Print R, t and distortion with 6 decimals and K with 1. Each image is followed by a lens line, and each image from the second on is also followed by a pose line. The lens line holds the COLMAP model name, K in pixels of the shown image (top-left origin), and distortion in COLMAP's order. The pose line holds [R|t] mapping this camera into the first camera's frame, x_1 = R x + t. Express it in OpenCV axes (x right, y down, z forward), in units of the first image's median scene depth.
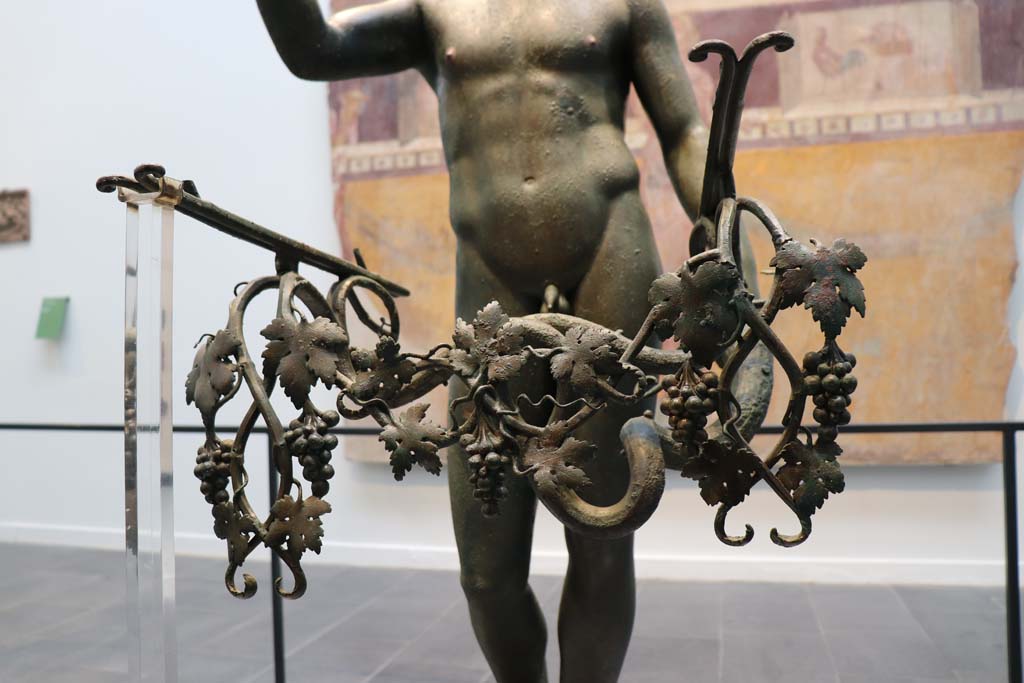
lens RADIAL K [[864.9, 0, 495.4], [0, 864.9, 333.5], [0, 0, 1]] dist [-0.157068, 0.114057]
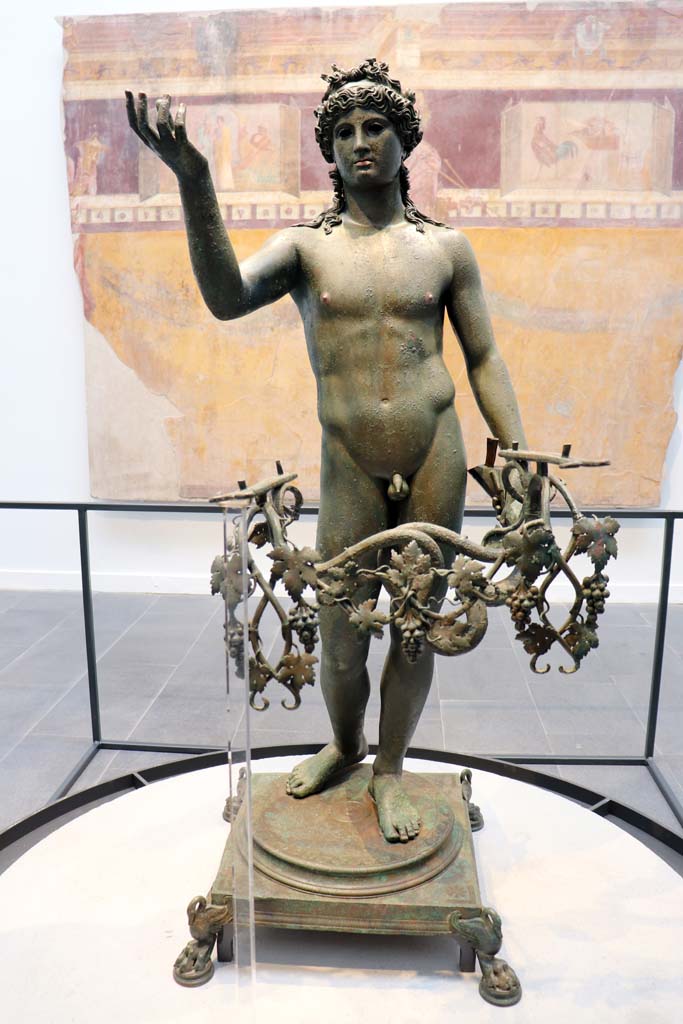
lens RADIAL K [[864.9, 0, 340.5], [0, 864.9, 509.8], [0, 0, 1]] dist [-0.157068, 0.114057]
pose [[0.981328, -0.013369, 0.191878, -0.302141], [-0.027269, 0.977835, 0.207594, -0.288151], [-0.190400, -0.208950, 0.959212, -0.390258]]
